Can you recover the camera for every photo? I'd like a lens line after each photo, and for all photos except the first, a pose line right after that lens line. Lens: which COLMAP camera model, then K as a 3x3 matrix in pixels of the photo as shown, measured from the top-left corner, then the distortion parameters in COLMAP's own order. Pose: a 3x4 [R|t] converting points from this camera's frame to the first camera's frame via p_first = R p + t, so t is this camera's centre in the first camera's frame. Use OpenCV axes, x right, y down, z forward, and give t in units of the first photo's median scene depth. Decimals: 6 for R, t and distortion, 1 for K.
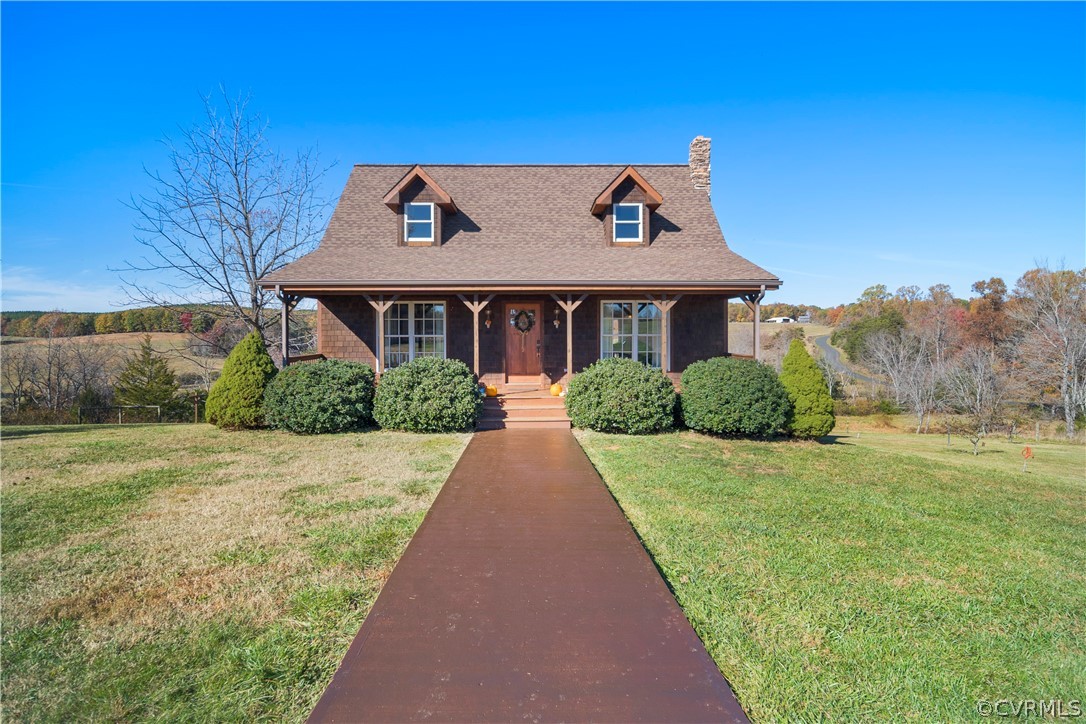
lens RADIAL K [[590.9, 0, 536.8], [0, 590.9, 347.3], [0, 0, 1]] dist [-0.011789, 0.004703]
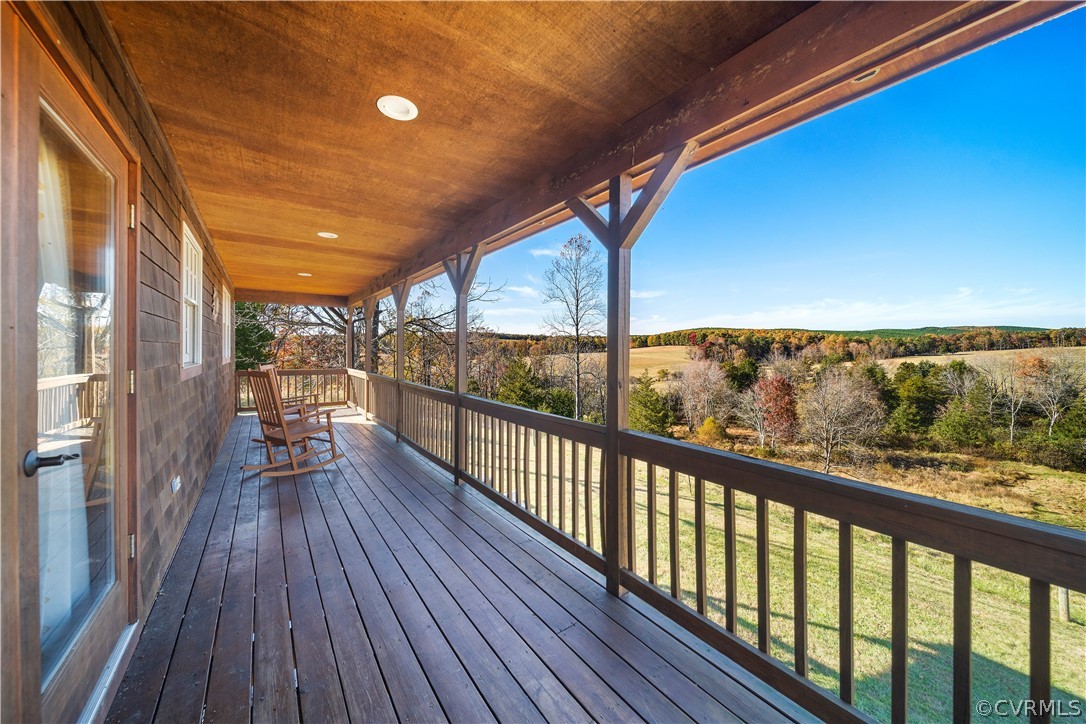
lens RADIAL K [[383.6, 0, 535.2], [0, 383.6, 353.0], [0, 0, 1]] dist [-0.003912, -0.000789]
pose [[0.581843, 0.010275, -0.813236, 0.256433], [-0.014855, 0.999888, 0.002005, -0.026499], [0.813166, 0.010914, 0.581930, 1.516545]]
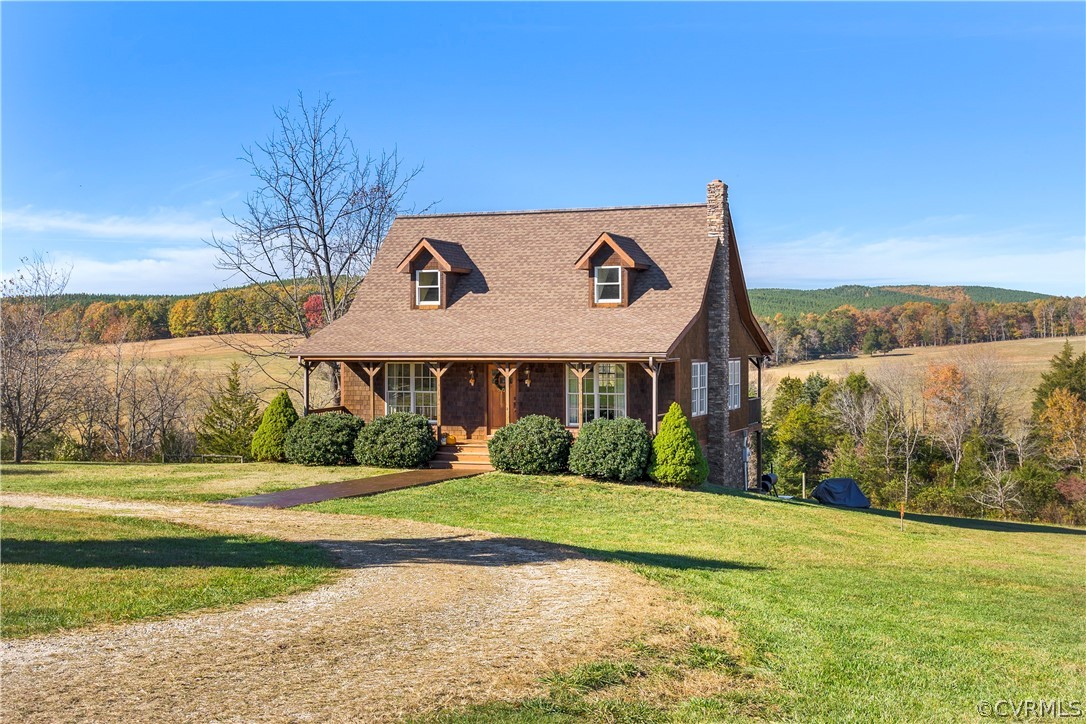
lens RADIAL K [[1353.1, 0, 508.8], [0, 1353.1, 352.2], [0, 0, 1]] dist [-0.008706, 0.000000]
pose [[0.922077, 0.002124, -0.387001, 0.935209], [-0.005007, 0.999967, -0.006442, -0.076330], [0.386974, 0.007878, 0.922057, -1.297220]]
